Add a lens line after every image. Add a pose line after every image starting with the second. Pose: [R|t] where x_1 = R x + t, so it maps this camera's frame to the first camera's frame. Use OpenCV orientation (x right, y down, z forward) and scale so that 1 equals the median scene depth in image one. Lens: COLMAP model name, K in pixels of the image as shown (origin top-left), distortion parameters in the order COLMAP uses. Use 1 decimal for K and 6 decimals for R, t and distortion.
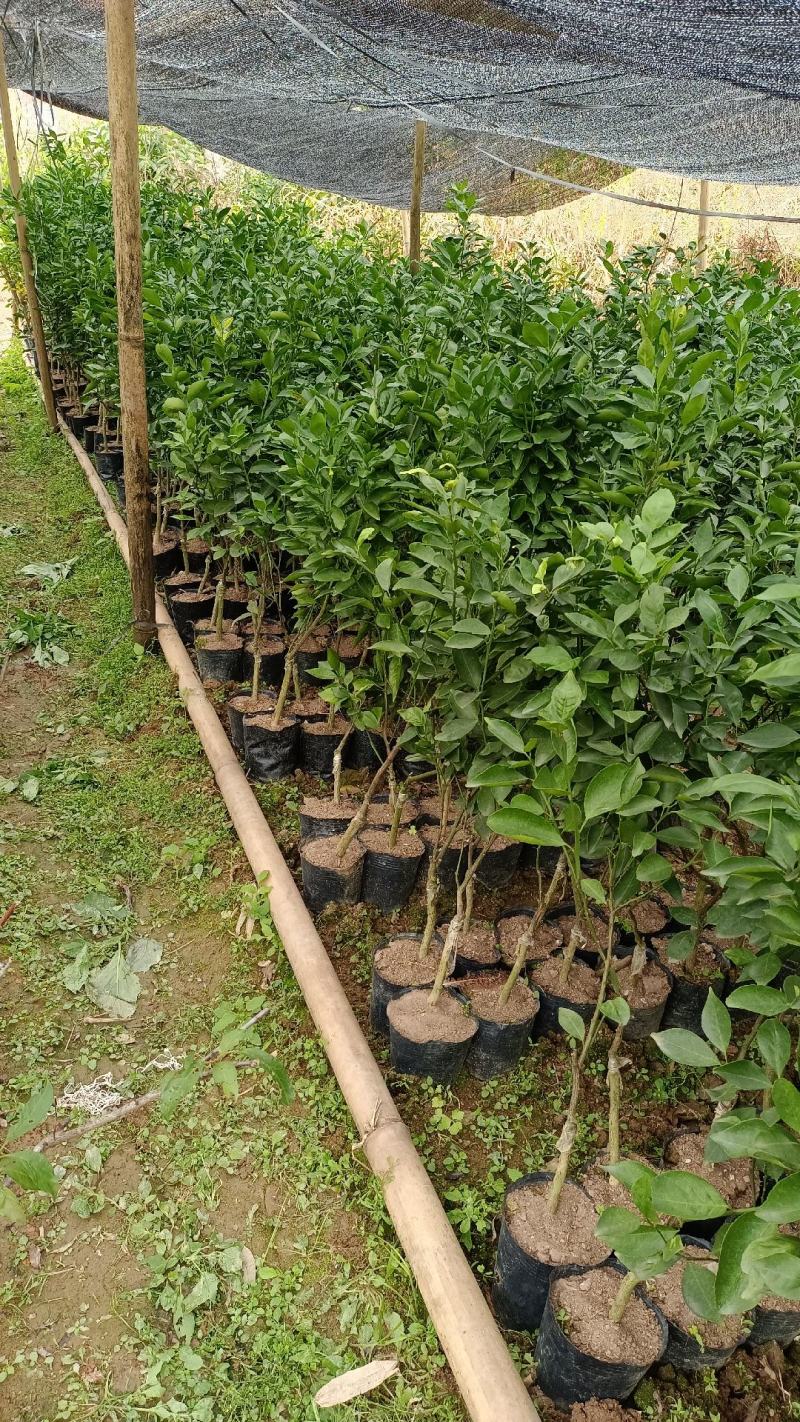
lens RADIAL K [[1134.0, 0, 400.0], [0, 1134.0, 711.0], [0, 0, 1]] dist [0.066955, 0.000139]
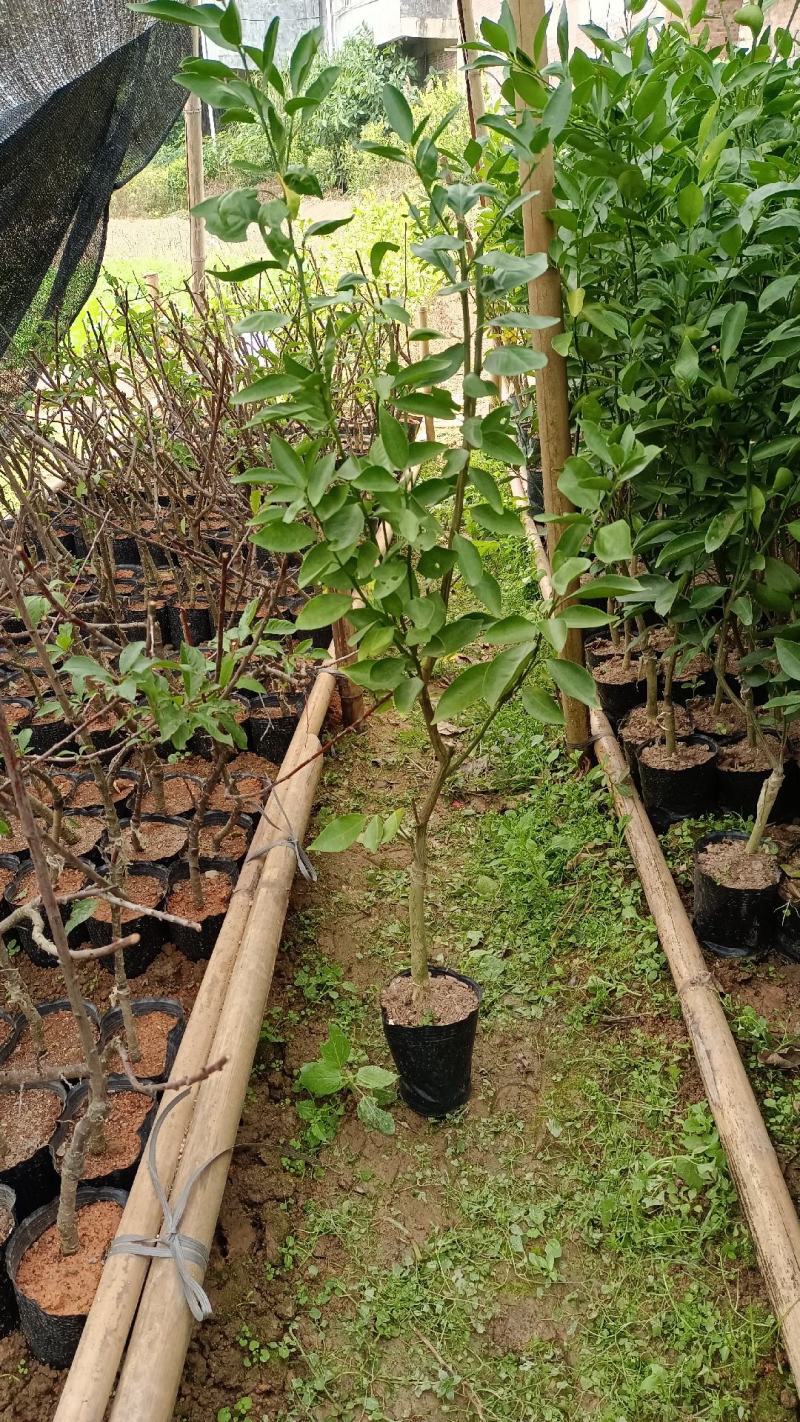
lens RADIAL K [[1102.4, 0, 404.5], [0, 1102.4, 691.6], [0, 0, 1]] dist [0.039185, -0.008166]
pose [[0.924655, 0.046668, -0.377935, -0.376416], [-0.047489, 0.998846, 0.007155, -0.447928], [0.377833, 0.011332, 0.925805, 1.115754]]
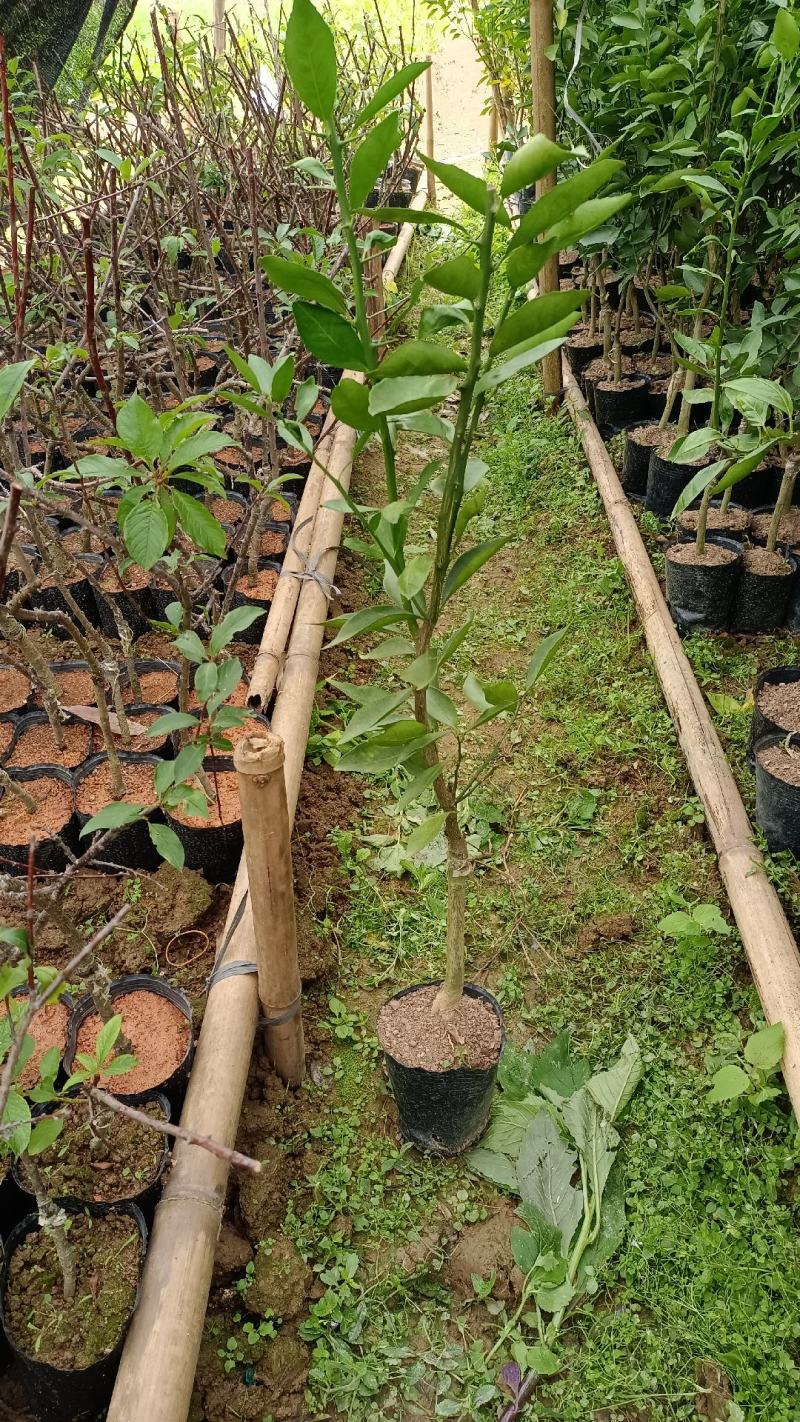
lens RADIAL K [[1102.4, 0, 404.5], [0, 1102.4, 691.6], [0, 0, 1]] dist [0.039185, -0.008166]
pose [[0.929702, 0.124429, -0.346657, -0.309028], [-0.064339, 0.981600, 0.179782, -0.345906], [0.362648, -0.144840, 0.920602, 0.896965]]
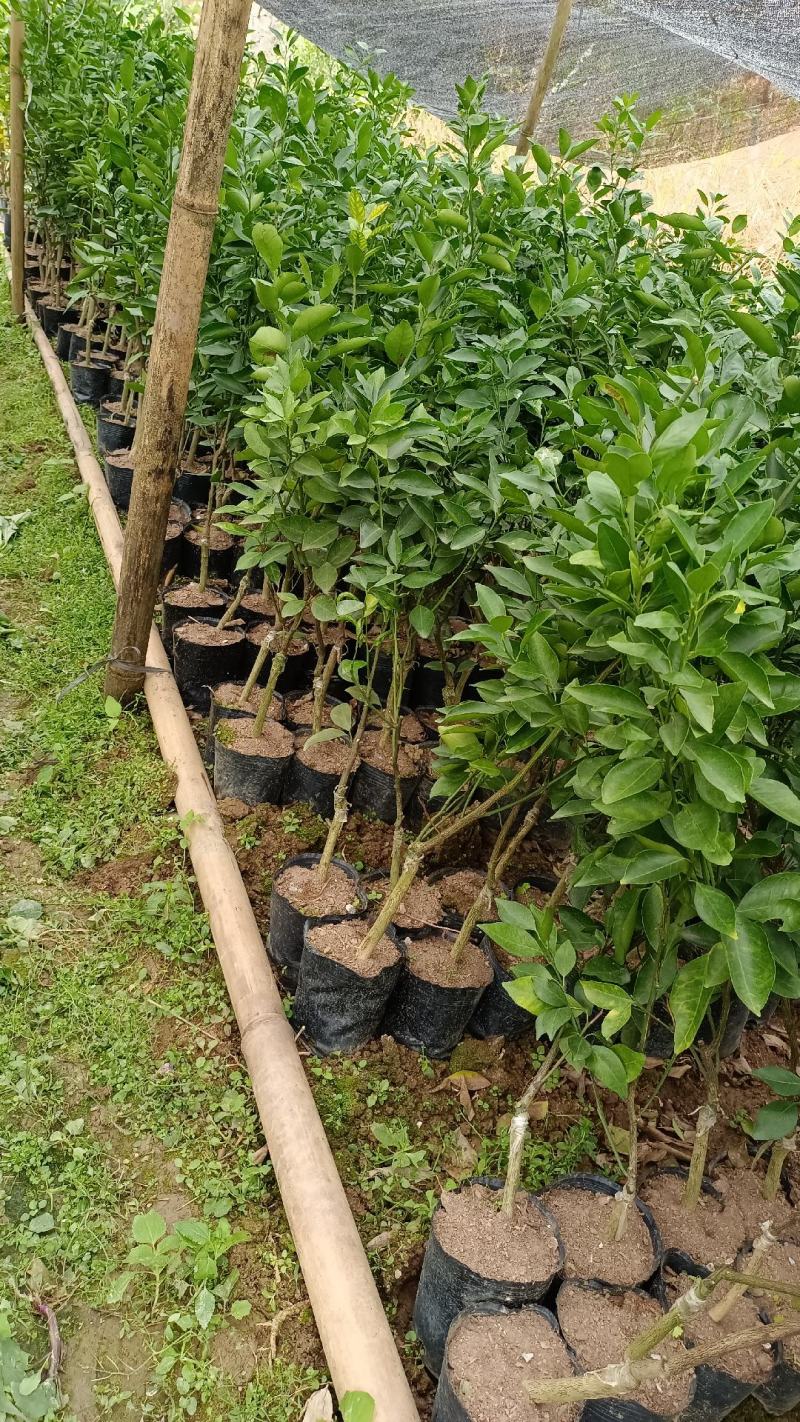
lens RADIAL K [[1102.4, 0, 404.5], [0, 1102.4, 691.6], [0, 0, 1]] dist [0.039185, -0.008166]
pose [[0.983003, 0.158898, 0.091959, -0.126496], [-0.162171, 0.986329, 0.029245, -0.104437], [-0.086055, -0.043661, 0.995333, 0.373909]]
